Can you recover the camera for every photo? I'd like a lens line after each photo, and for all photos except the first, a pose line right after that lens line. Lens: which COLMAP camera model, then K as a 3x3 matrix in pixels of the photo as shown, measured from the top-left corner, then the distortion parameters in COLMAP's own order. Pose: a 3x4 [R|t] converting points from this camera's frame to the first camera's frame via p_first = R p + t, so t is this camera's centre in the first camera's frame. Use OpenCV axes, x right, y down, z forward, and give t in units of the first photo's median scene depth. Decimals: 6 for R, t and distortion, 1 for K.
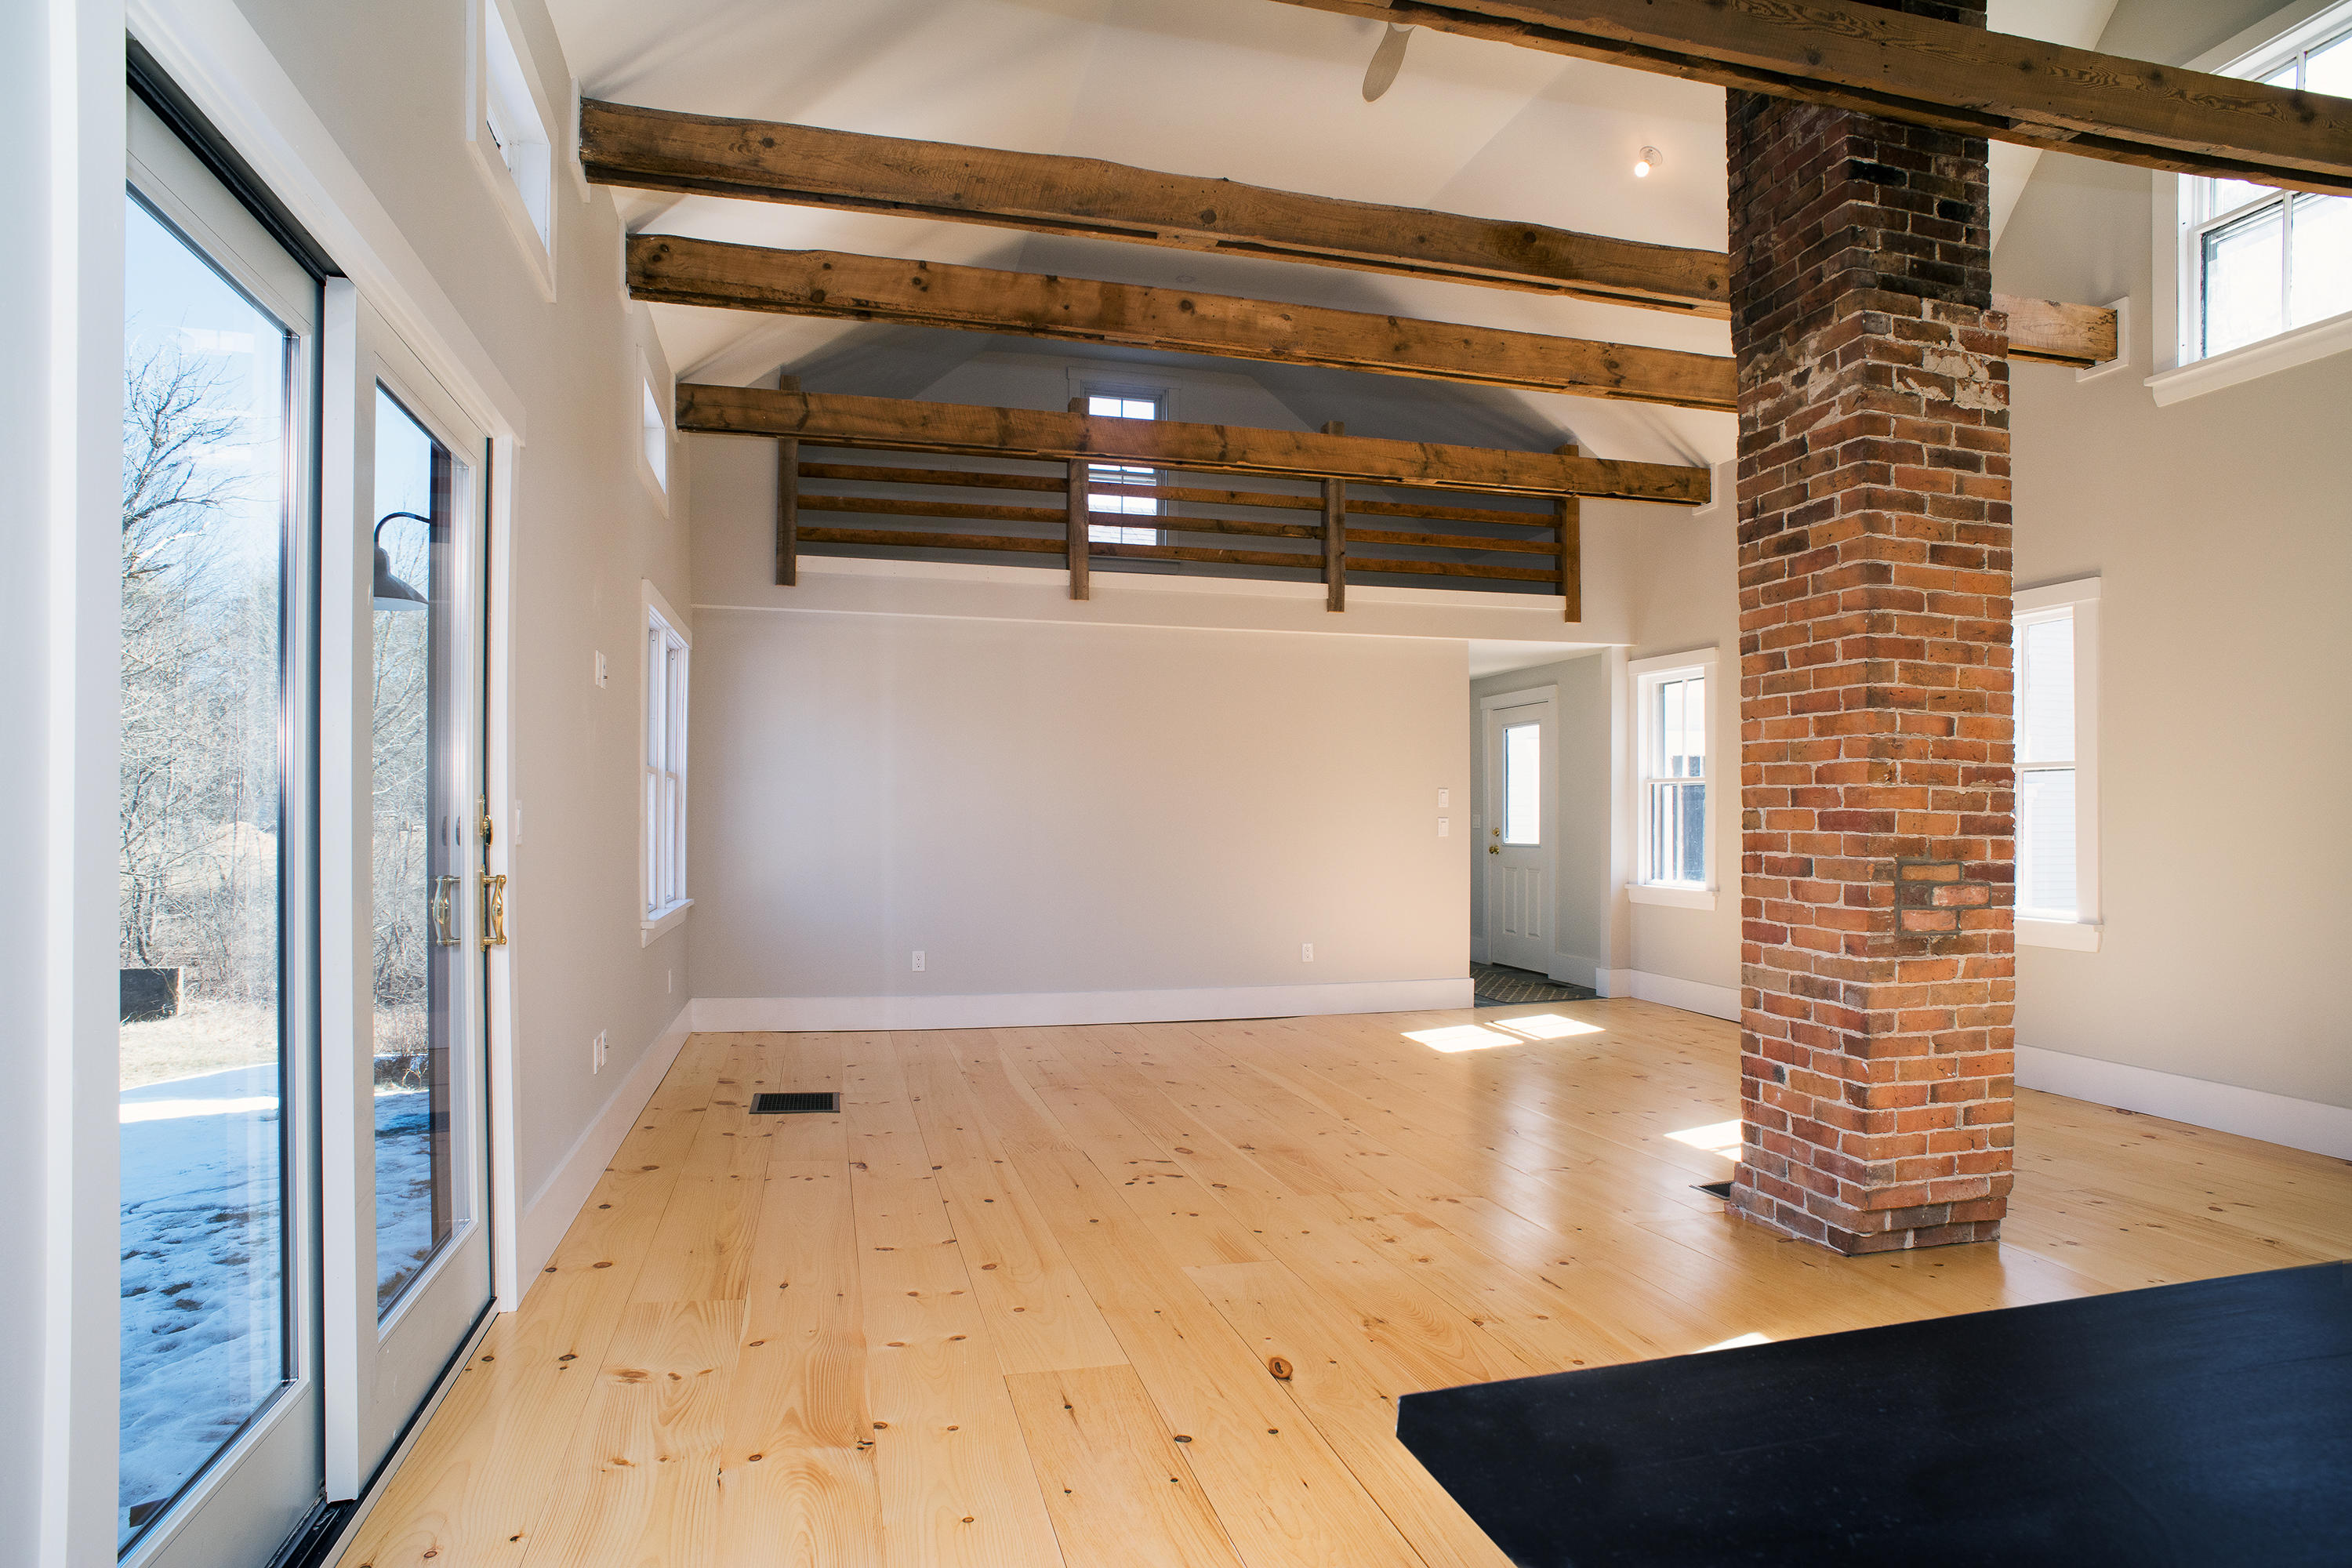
lens RADIAL K [[1337.9, 0, 1171.6], [0, 1337.9, 801.1], [0, 0, 1]] dist [-0.101869, 0.072838]
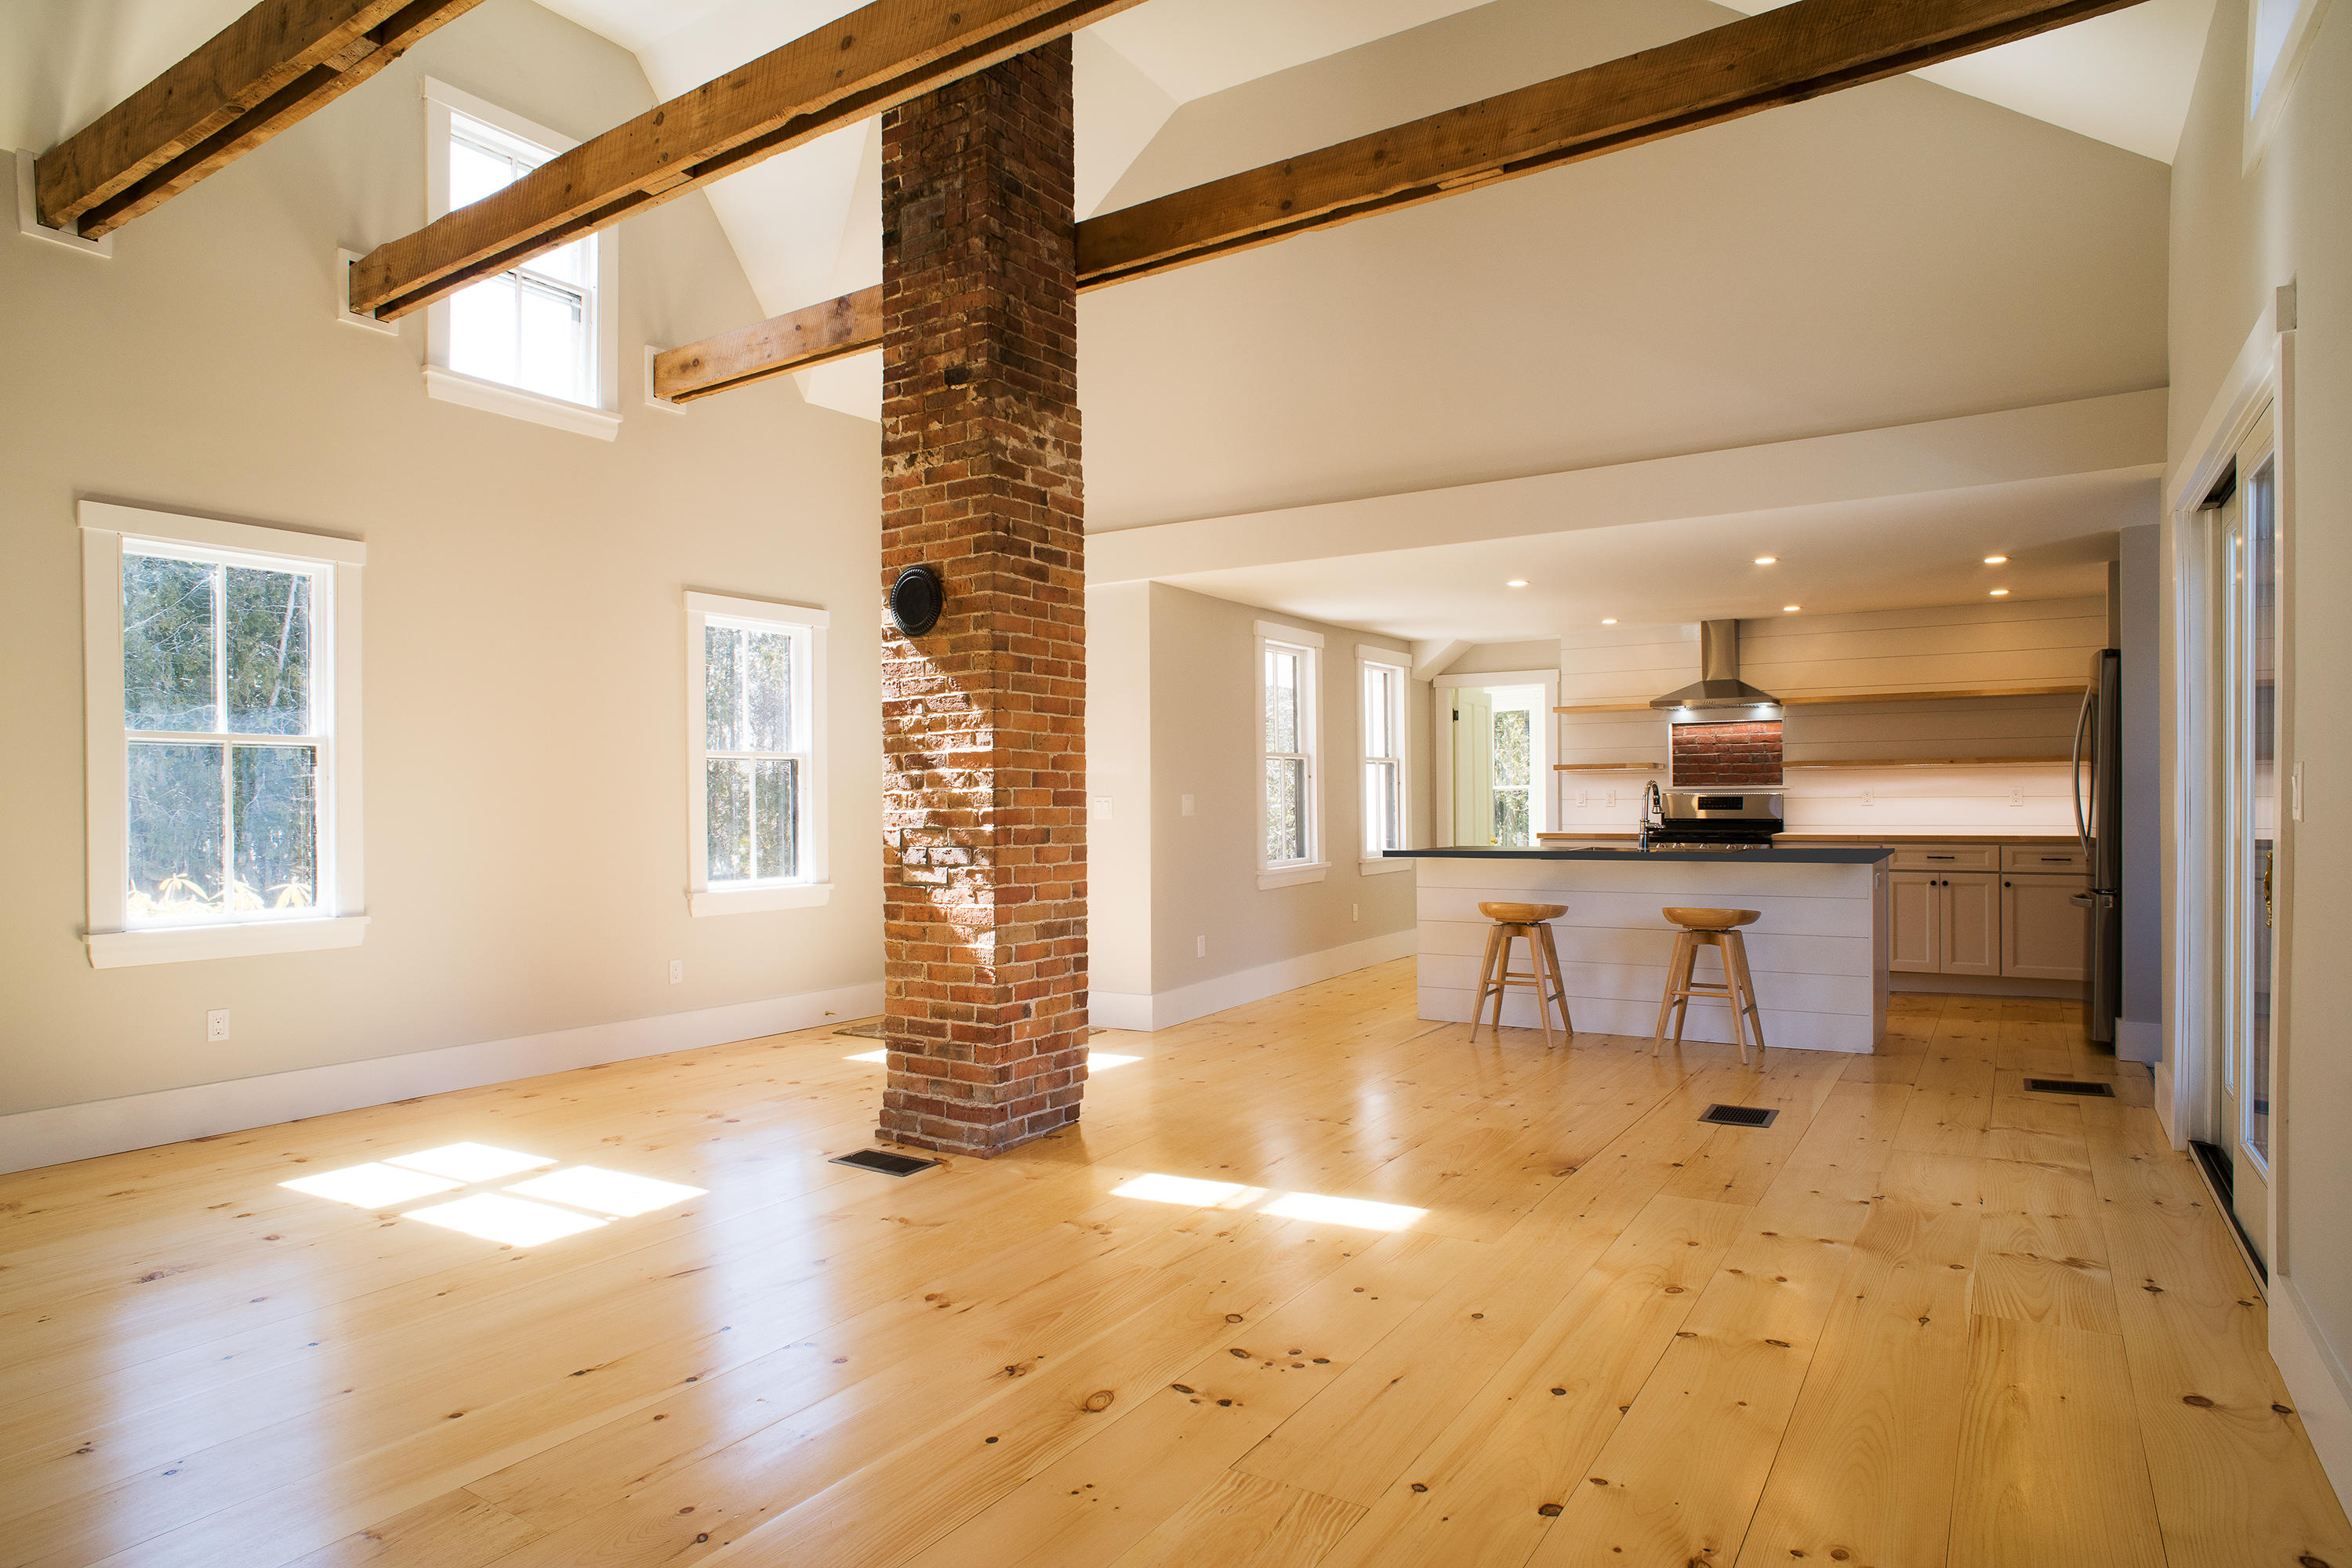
lens RADIAL K [[1337.9, 0, 1171.6], [0, 1337.9, 801.1], [0, 0, 1]] dist [-0.101869, 0.072838]
pose [[-0.667875, 0.003868, 0.744263, -0.561813], [-0.001136, 0.999980, -0.006217, 0.026163], [-0.744272, -0.004997, -0.667858, 1.816664]]
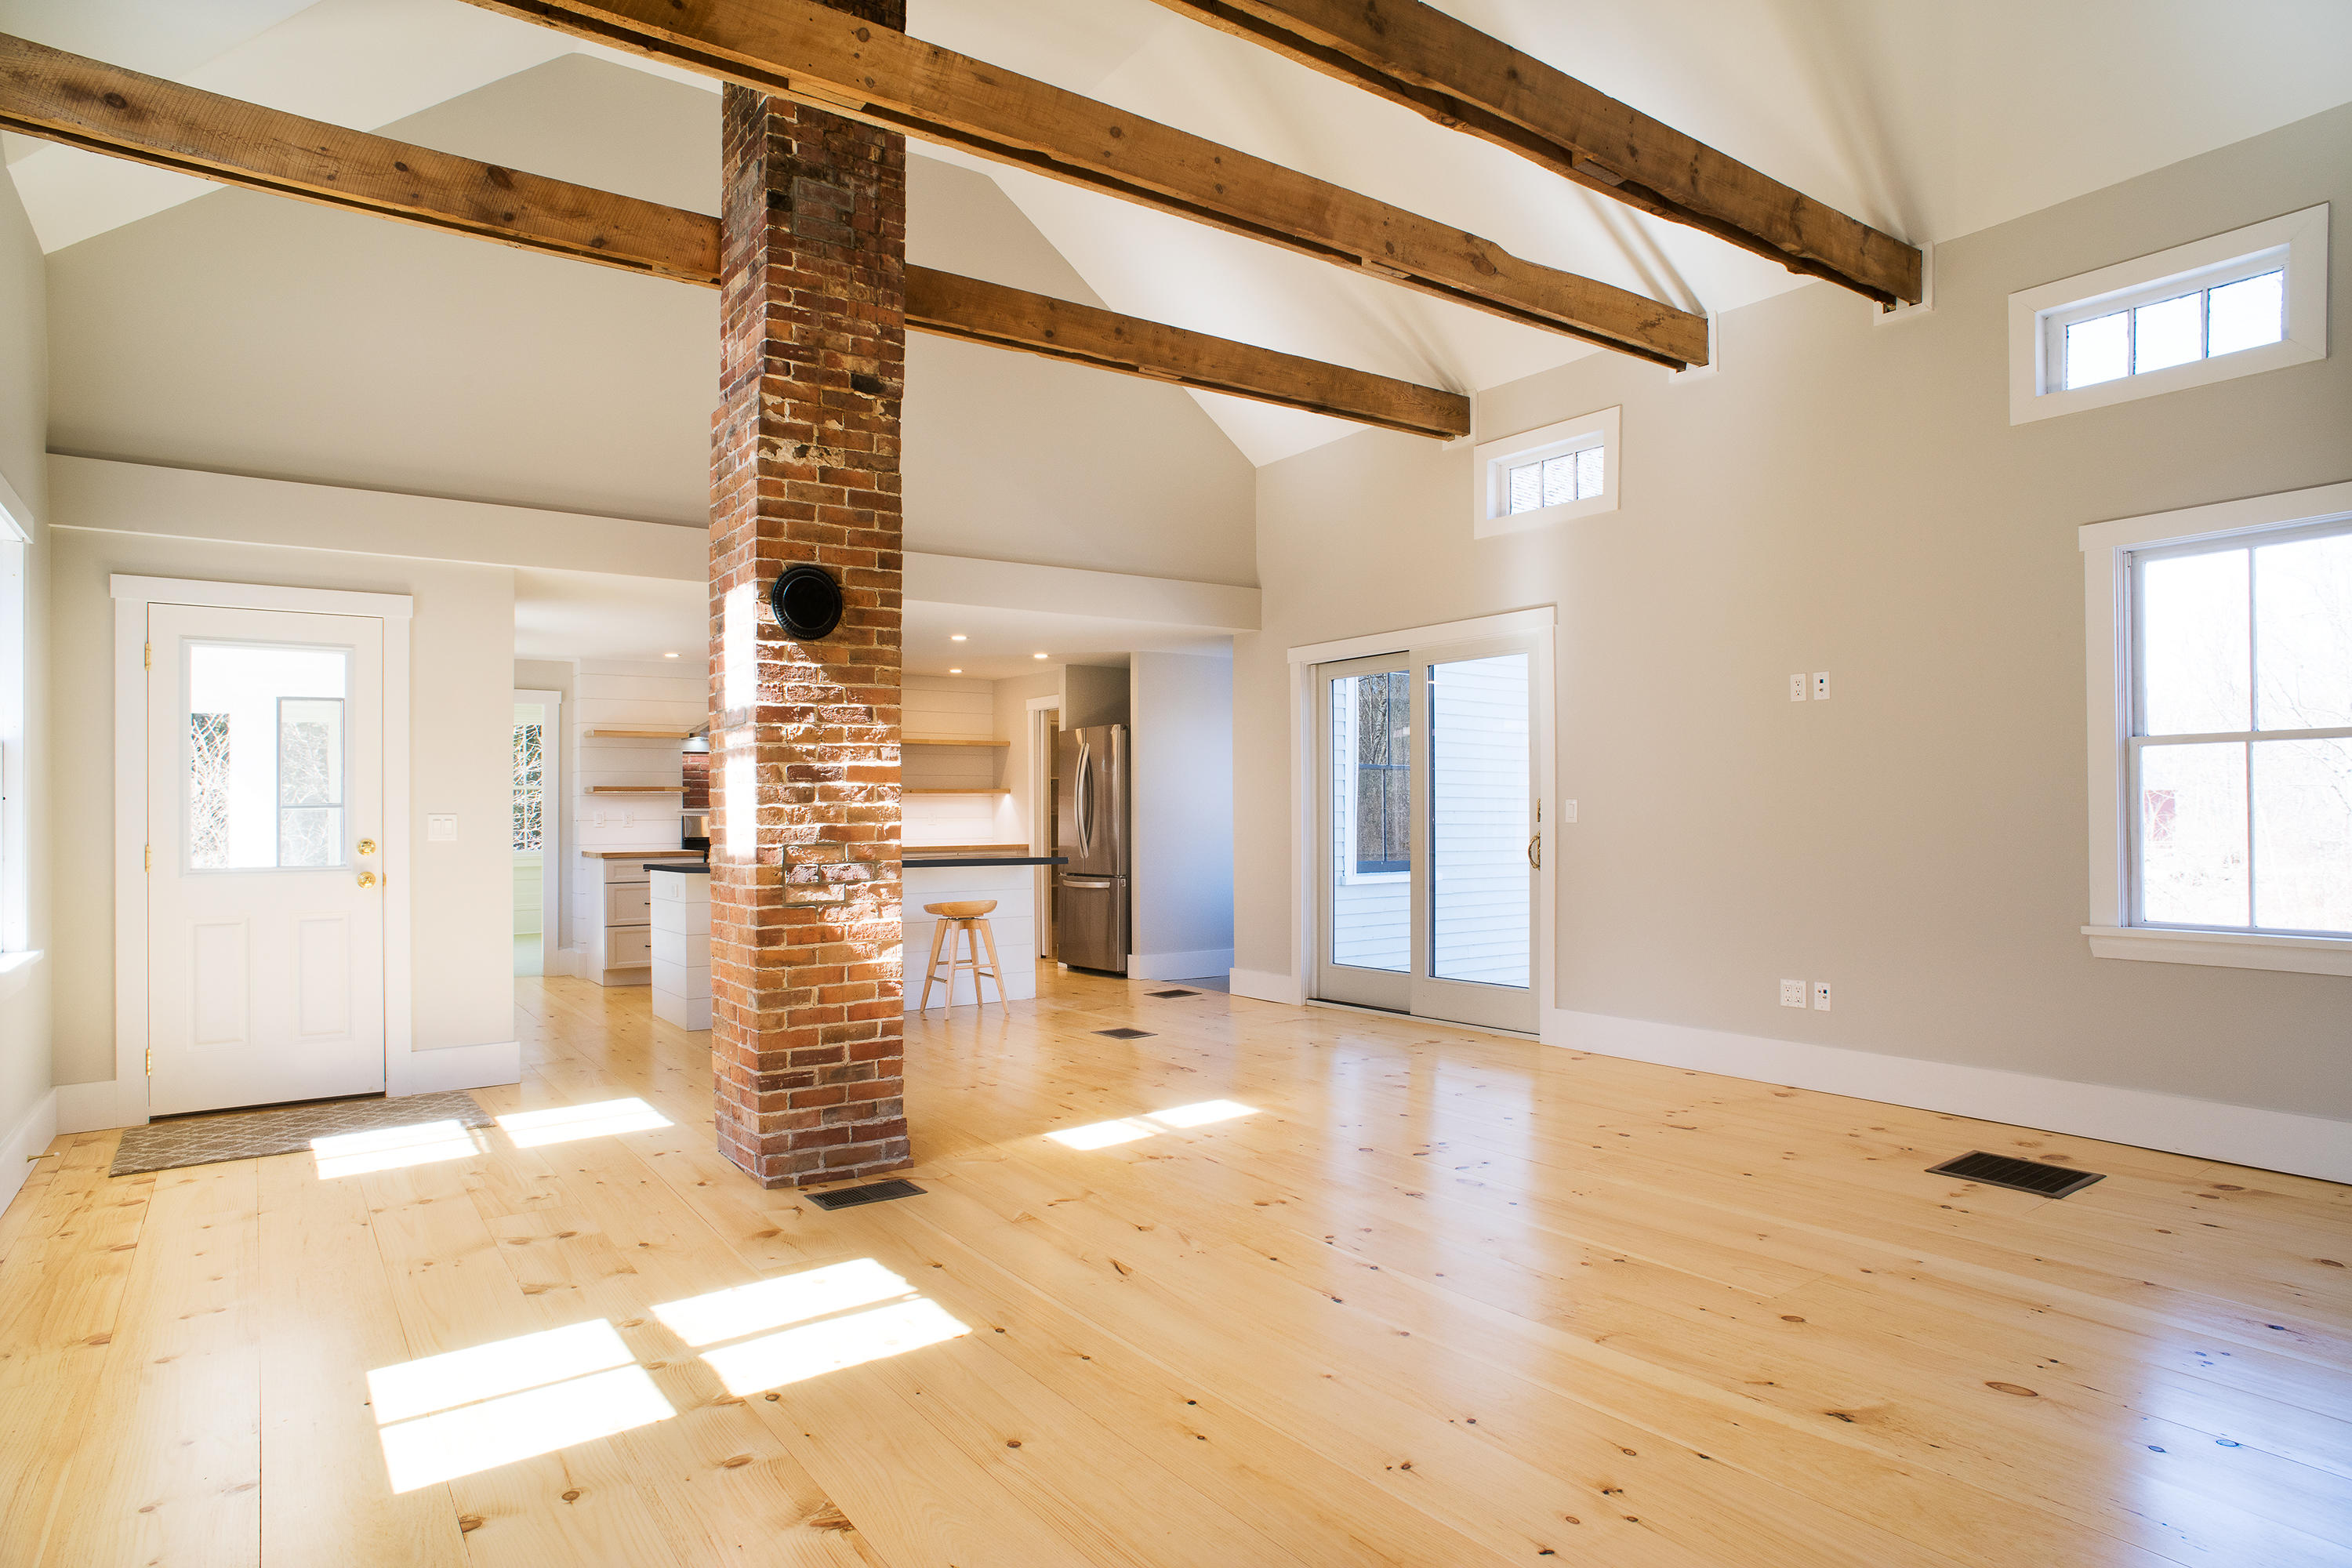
lens RADIAL K [[1337.9, 0, 1171.6], [0, 1337.9, 801.1], [0, 0, 1]] dist [-0.101869, 0.072838]
pose [[-0.935634, 0.002173, -0.352965, 0.679252], [0.009795, 0.999756, -0.019809, 0.032511], [0.352836, -0.021991, -0.935427, 2.382655]]
